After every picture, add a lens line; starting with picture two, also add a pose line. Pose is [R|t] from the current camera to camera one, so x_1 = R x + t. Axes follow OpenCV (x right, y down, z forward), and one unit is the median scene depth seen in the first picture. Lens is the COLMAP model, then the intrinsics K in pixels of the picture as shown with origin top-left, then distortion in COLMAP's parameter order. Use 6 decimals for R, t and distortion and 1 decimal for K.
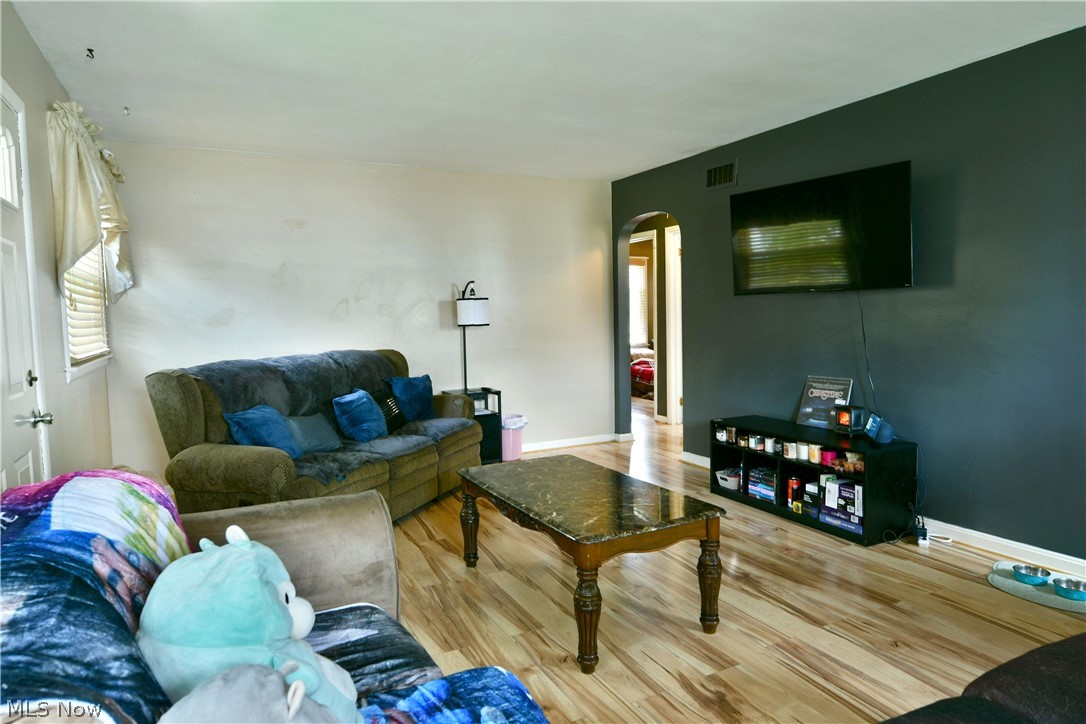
lens RADIAL K [[659.1, 0, 540.3], [0, 659.1, 357.4], [0, 0, 1]] dist [-0.013601, -0.002682]
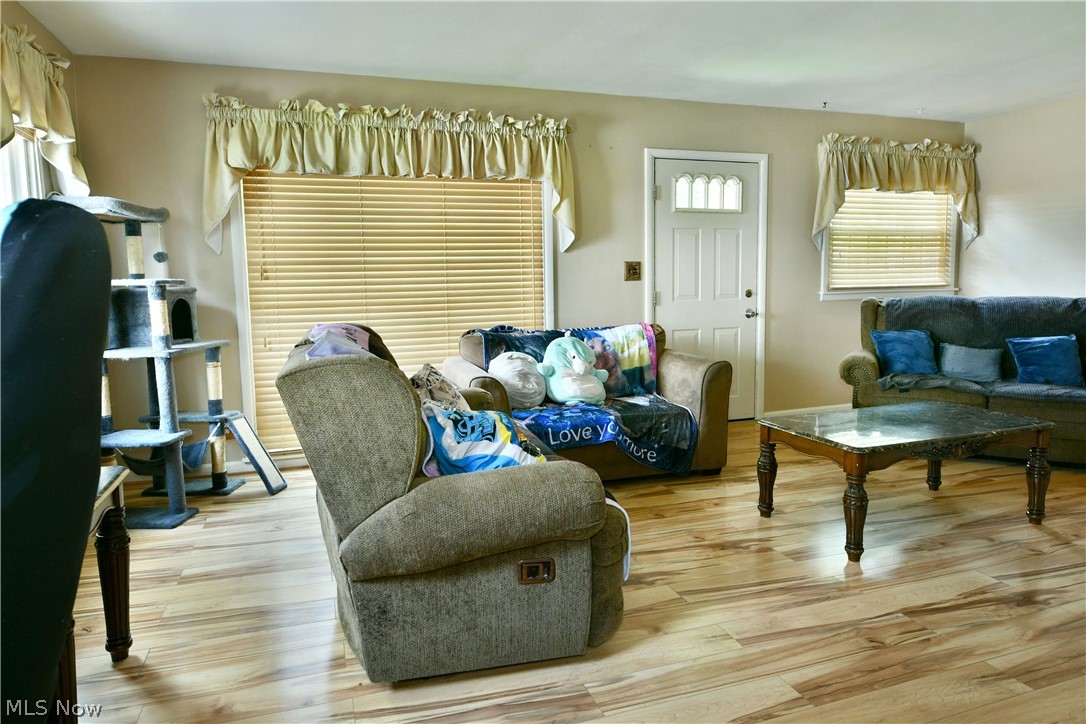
lens RADIAL K [[665.6, 0, 530.6], [0, 665.6, 347.6], [0, 0, 1]] dist [-0.013099, -0.000981]
pose [[-0.147594, 0.128218, -0.980702, 0.947229], [-0.043072, 0.989787, 0.135888, -0.037185], [0.988110, 0.062297, -0.140564, 0.421886]]
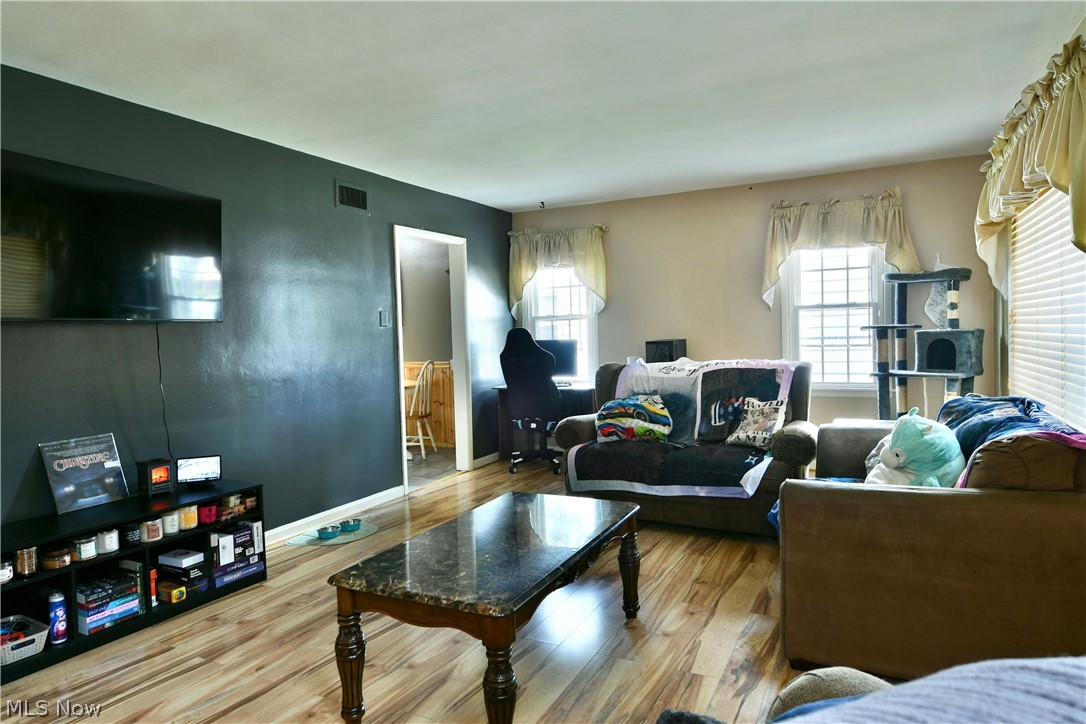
lens RADIAL K [[659.1, 0, 540.3], [0, 659.1, 357.4], [0, 0, 1]] dist [-0.013601, -0.002682]
pose [[-0.586549, 0.009549, 0.809858, -0.522918], [0.093922, 0.993986, 0.056304, -0.059889], [-0.804450, 0.109088, -0.583918, 1.130926]]
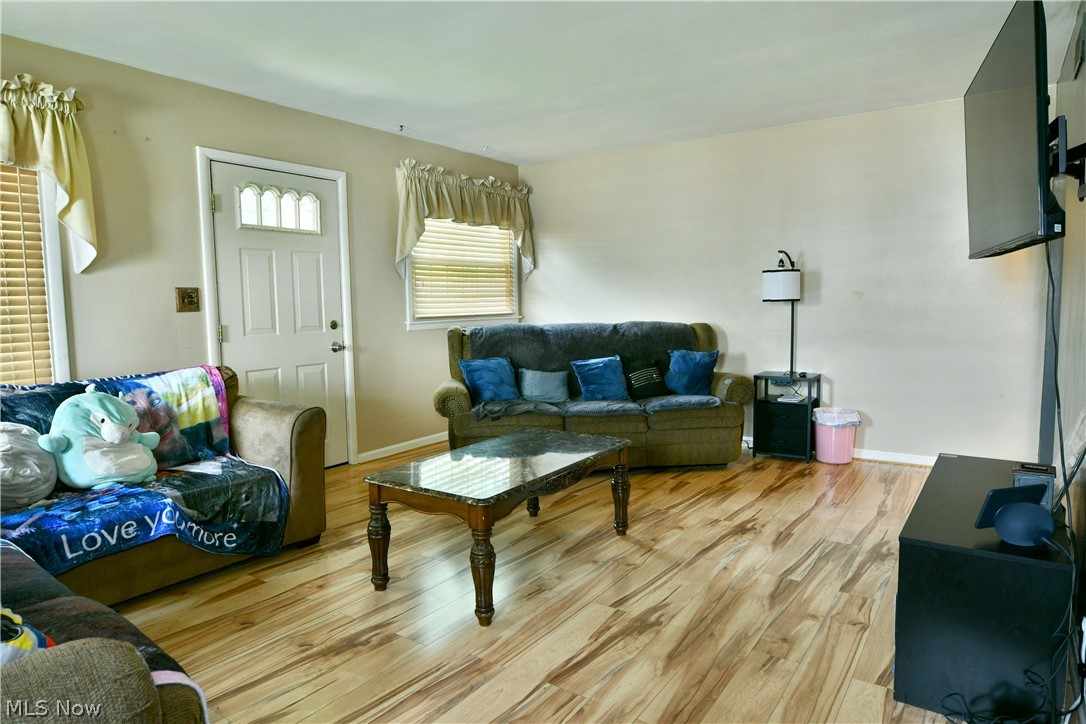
lens RADIAL K [[659.1, 0, 540.3], [0, 659.1, 357.4], [0, 0, 1]] dist [-0.013601, -0.002682]
pose [[0.472698, 0.091806, -0.876429, 0.768783], [-0.051469, 0.995737, 0.076544, -0.033920], [0.879720, 0.008927, 0.475408, 0.424635]]
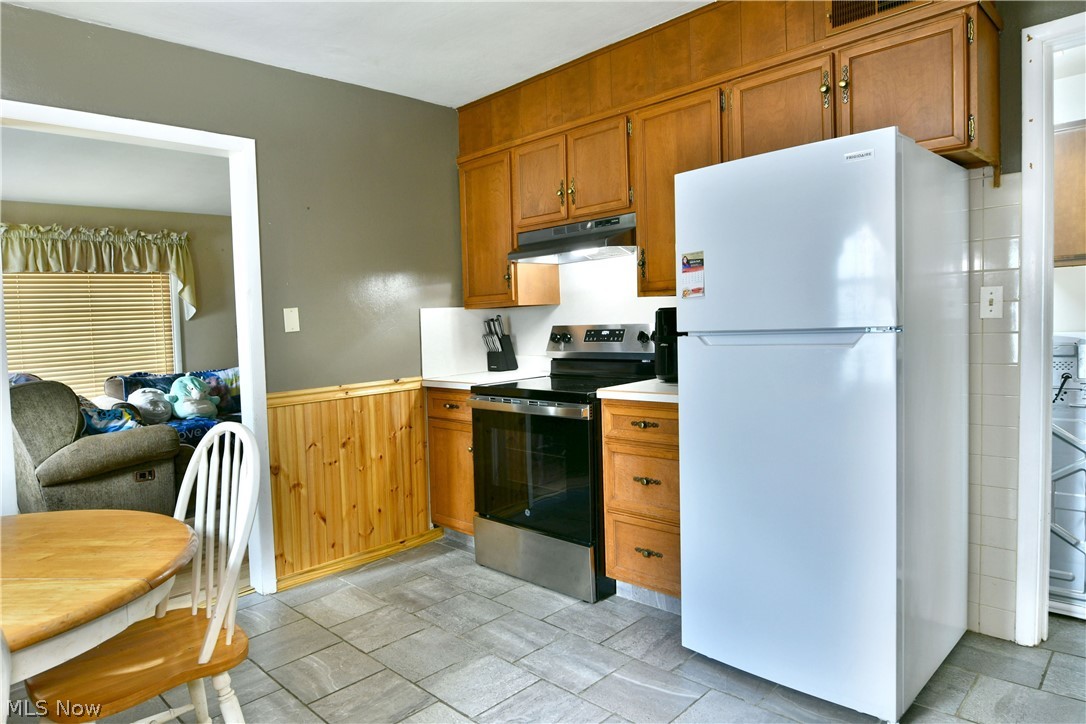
lens RADIAL K [[667.6, 0, 562.8], [0, 667.6, 327.5], [0, 0, 1]] dist [-0.010166, -0.002583]
pose [[0.336457, 0.022095, -0.941440, 1.776924], [-0.023263, 0.999615, 0.015147, -0.080411], [0.941411, 0.016804, 0.336841, 0.654377]]
